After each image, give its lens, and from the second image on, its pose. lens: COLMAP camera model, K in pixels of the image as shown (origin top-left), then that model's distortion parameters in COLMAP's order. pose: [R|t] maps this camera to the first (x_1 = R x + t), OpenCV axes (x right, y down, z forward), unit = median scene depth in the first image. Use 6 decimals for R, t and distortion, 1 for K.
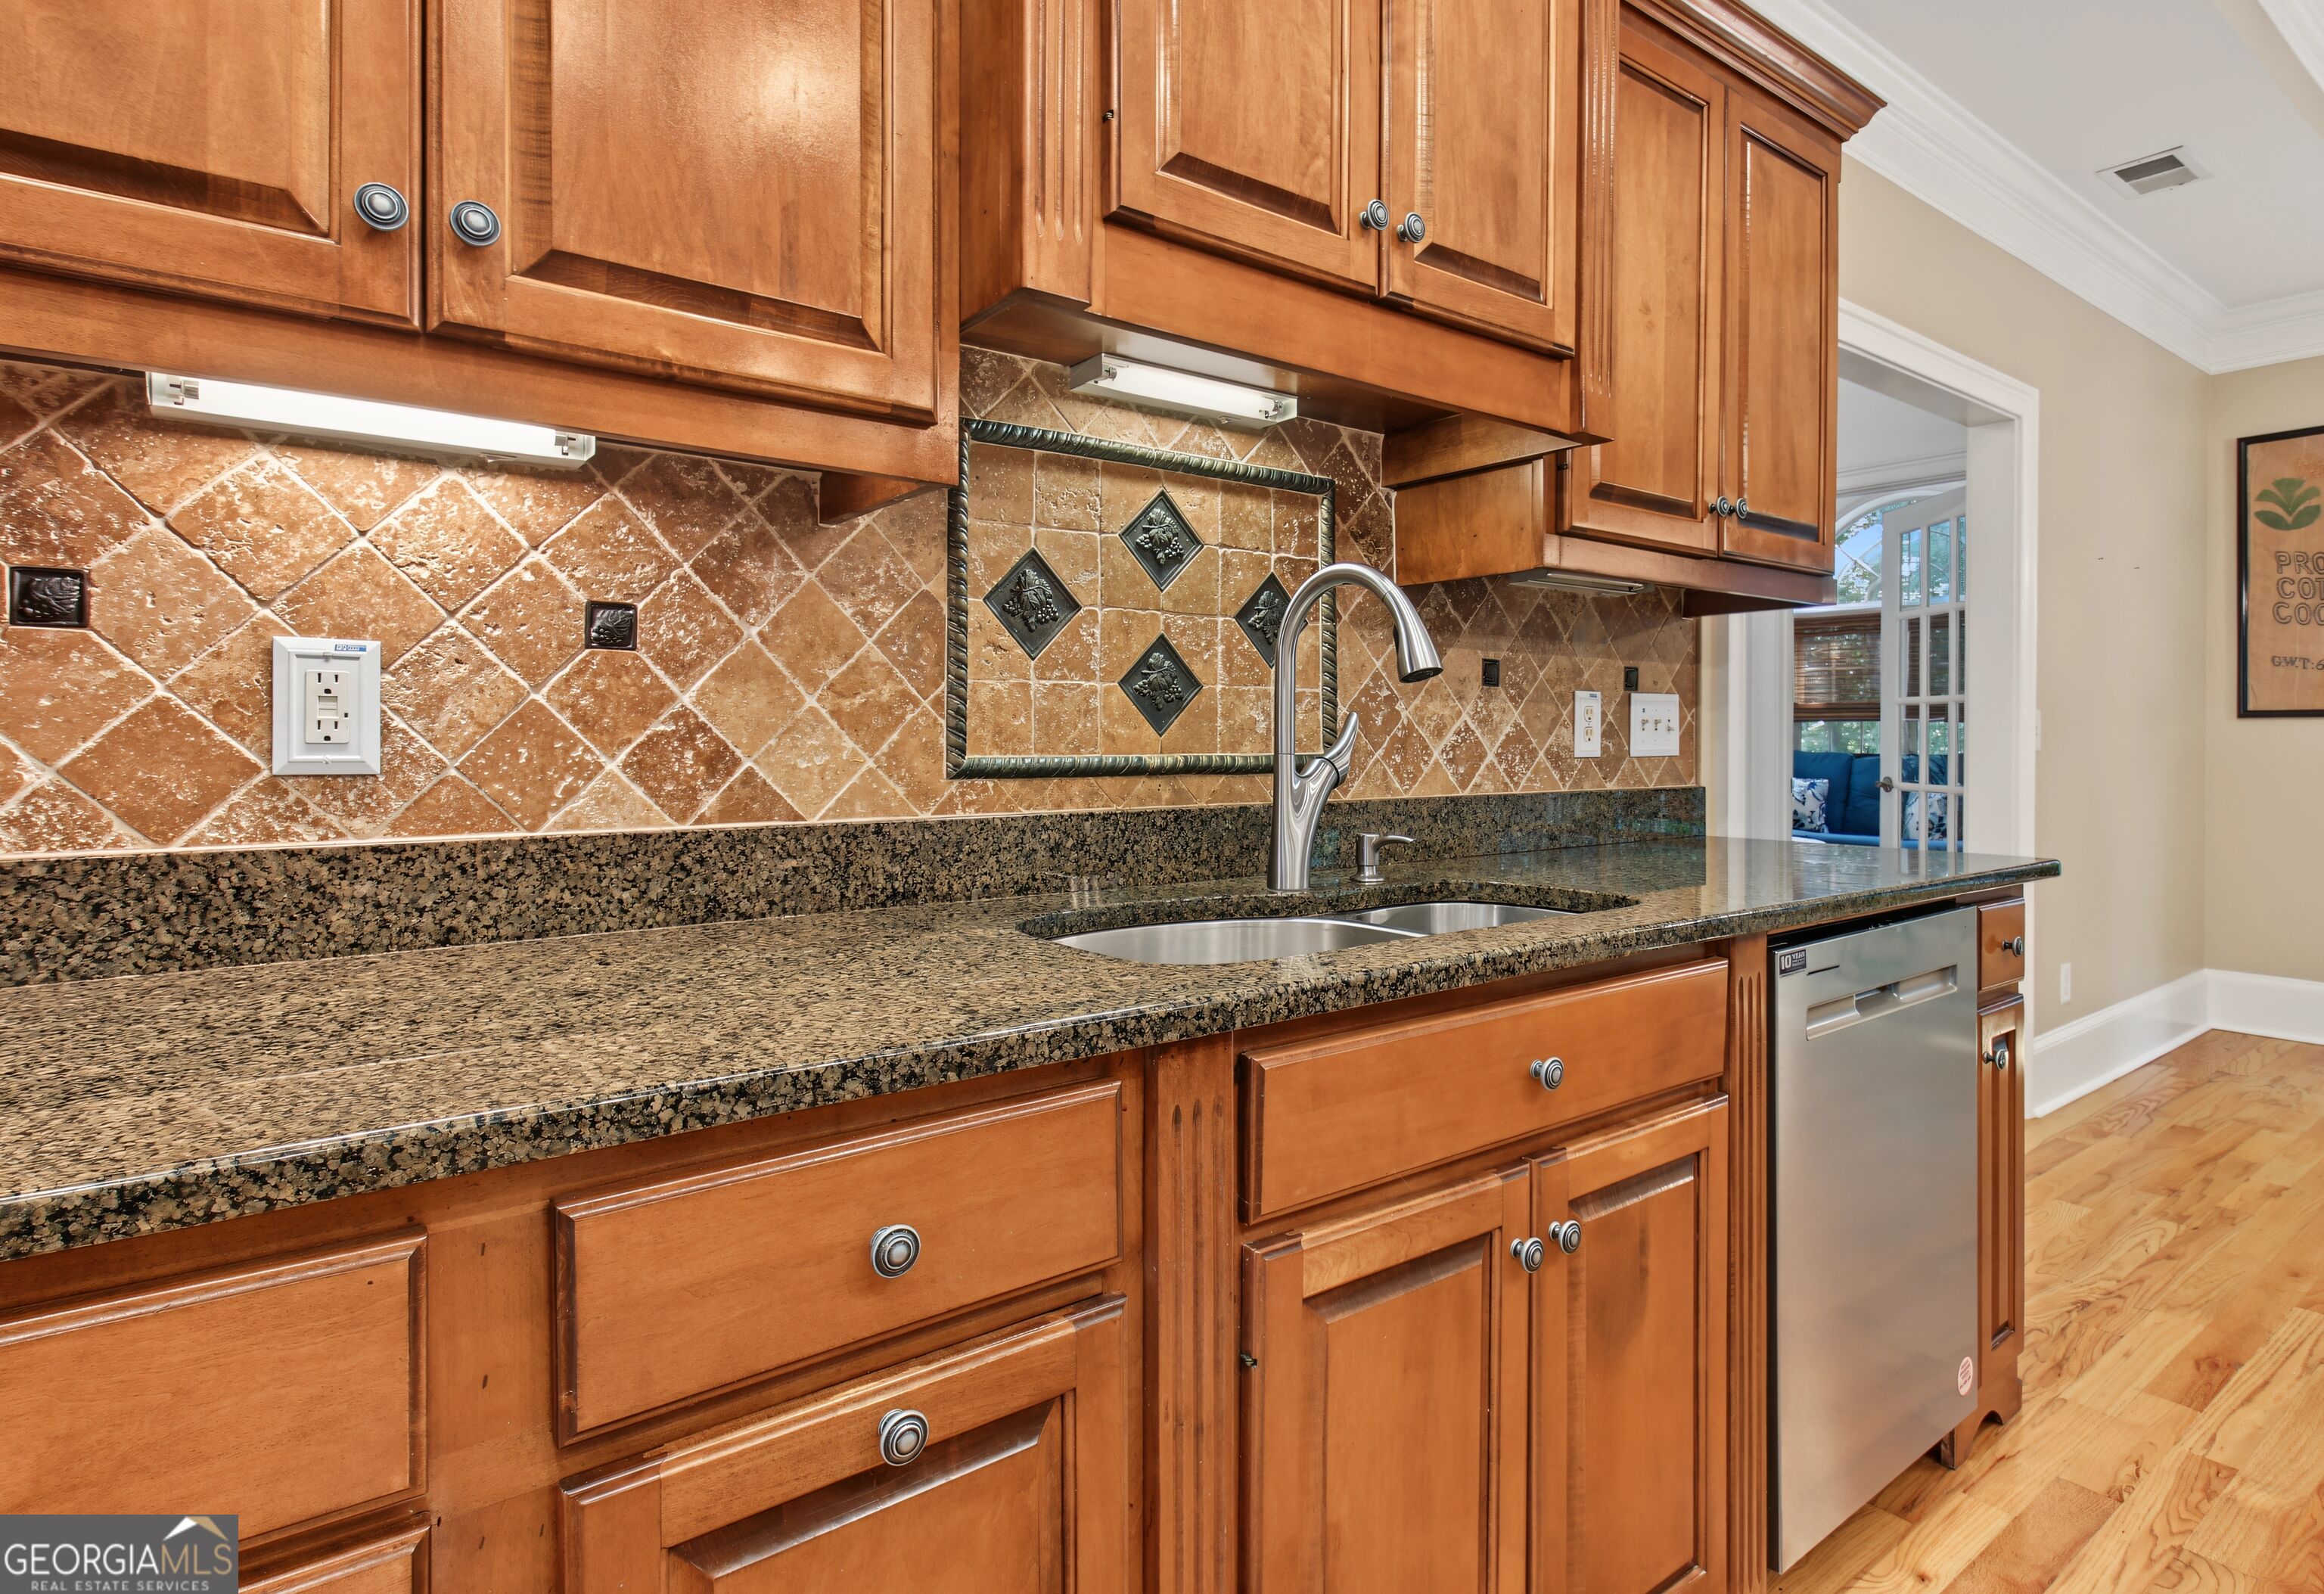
lens RADIAL K [[1212.7, 0, 1021.2], [0, 1212.7, 740.9], [0, 0, 1]] dist [0.013713, 0.001091]
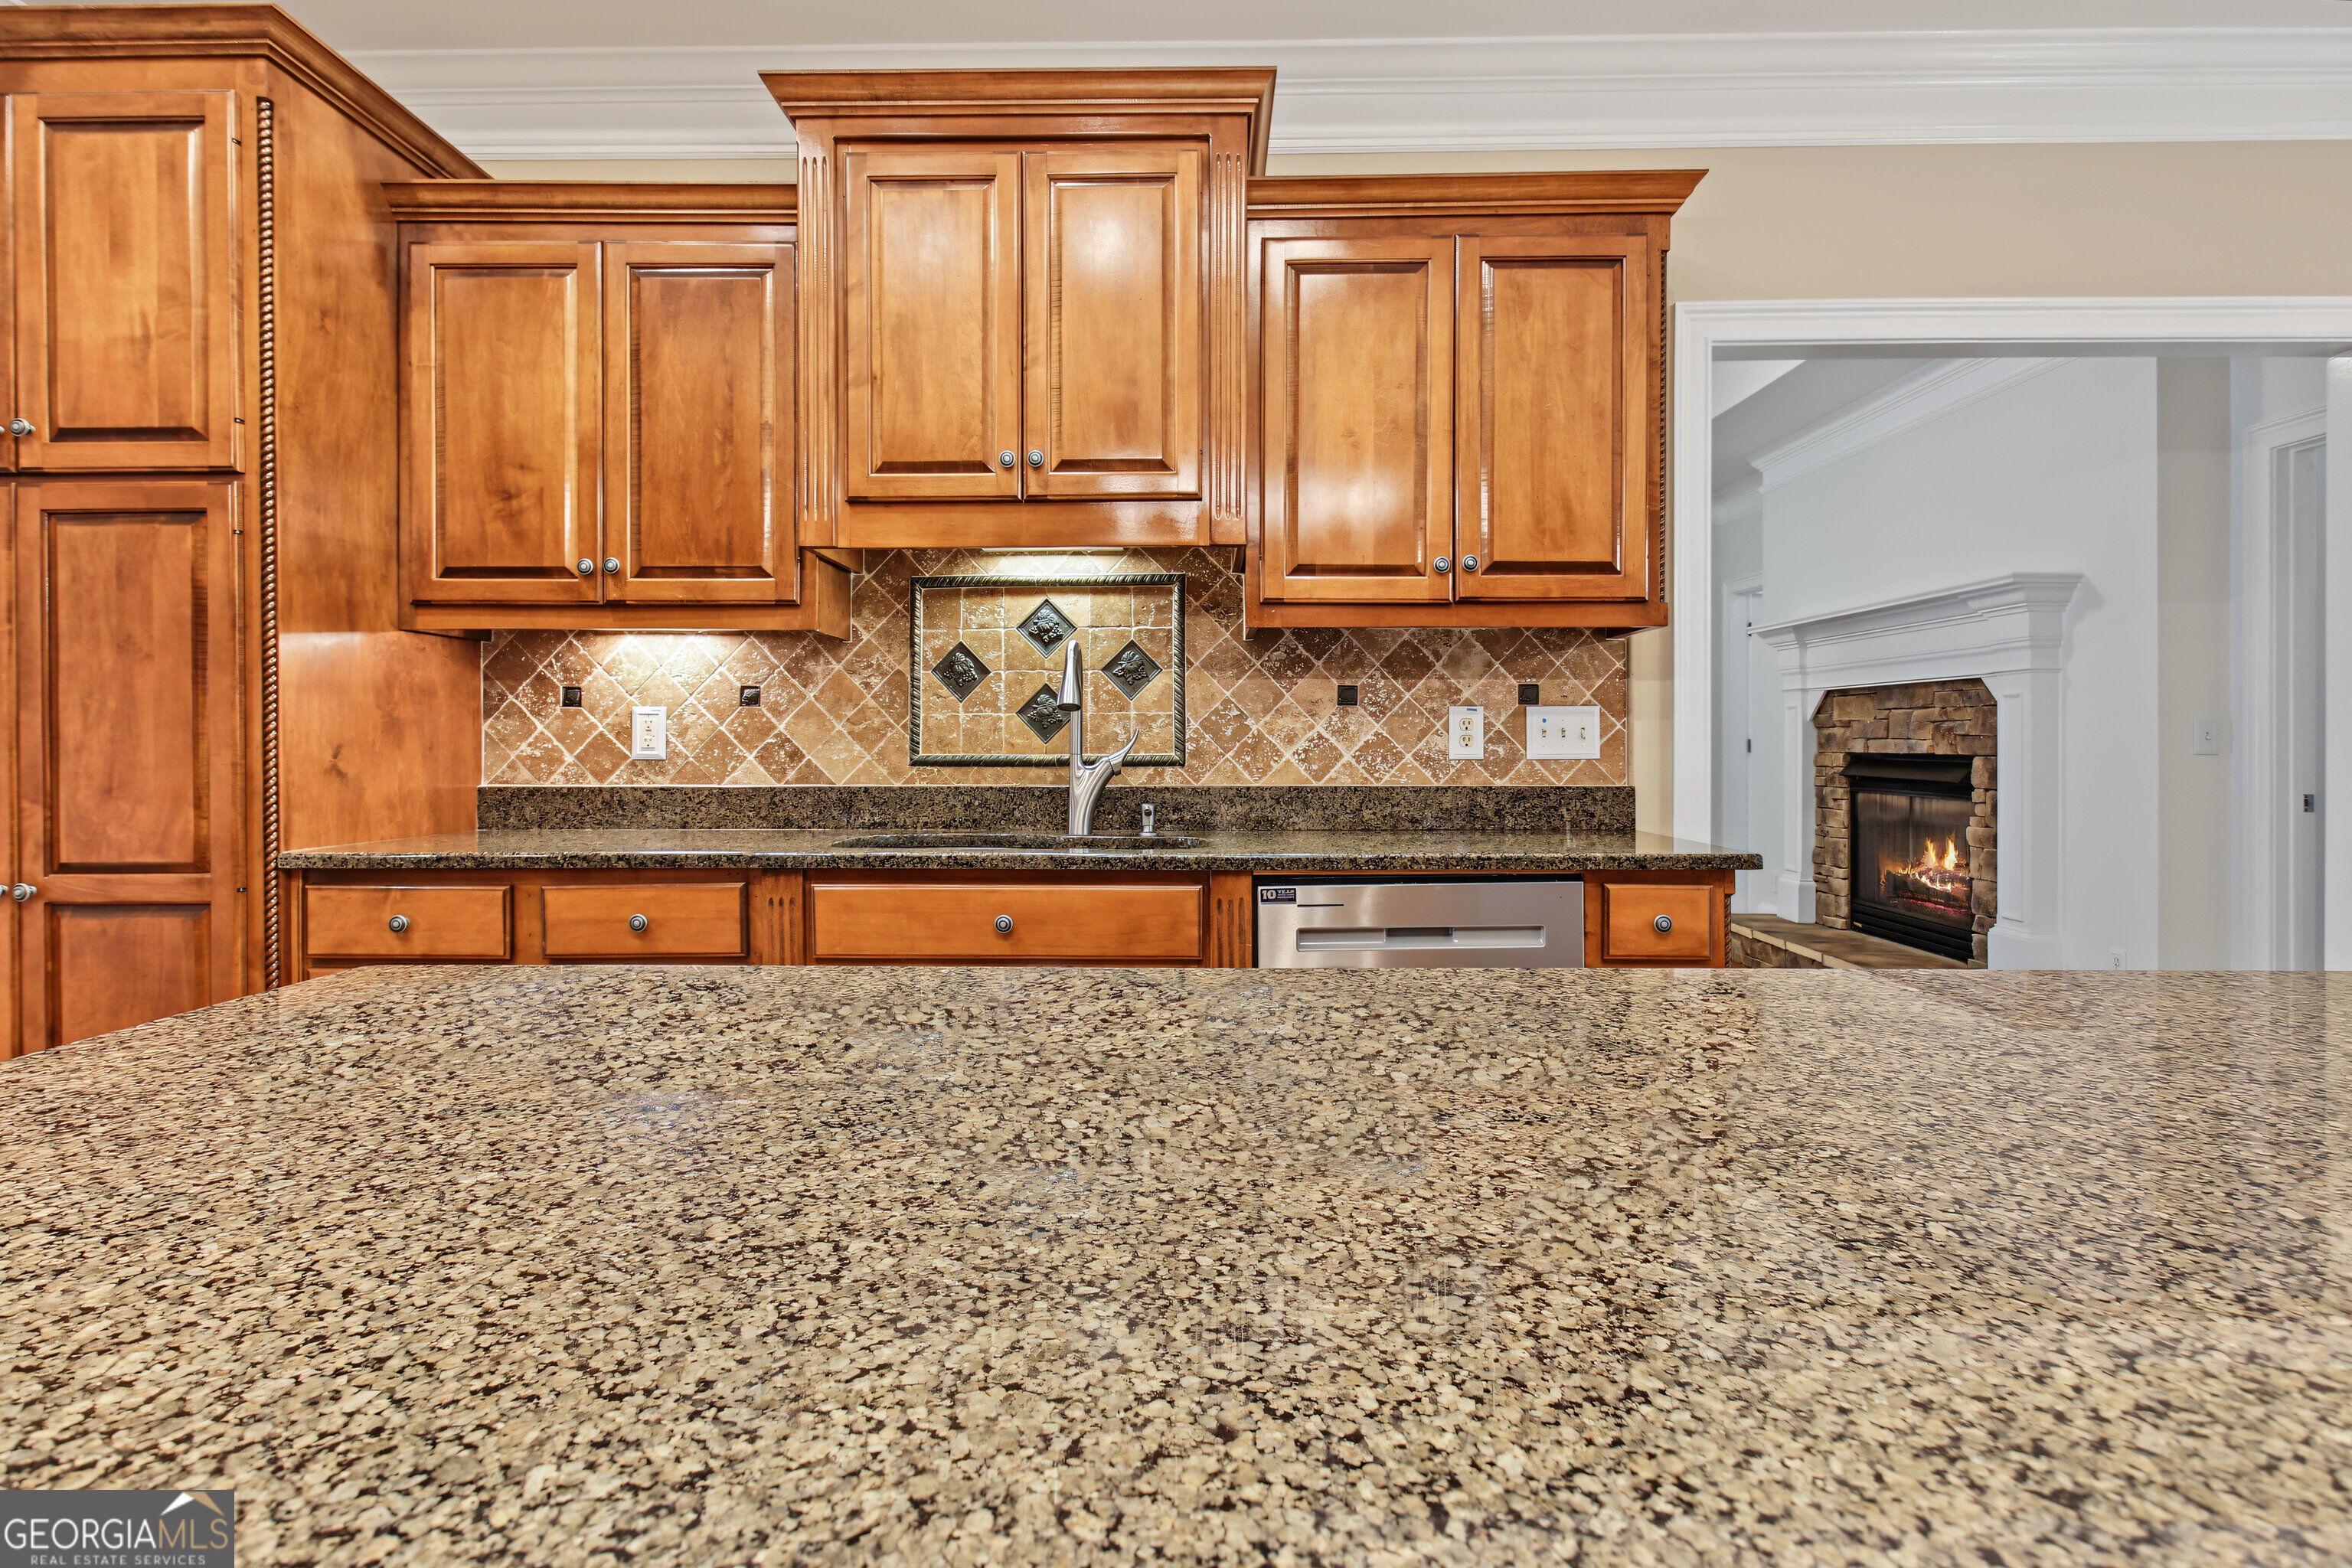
lens RADIAL K [[1209.2, 0, 1126.8], [0, 1209.2, 749.5], [0, 0, 1]] dist [0.005412, 0.003842]
pose [[0.769836, 0.003268, -0.638233, 1.332569], [0.000695, 0.999982, 0.005959, -0.005637], [0.638241, -0.005031, 0.769820, -0.241842]]
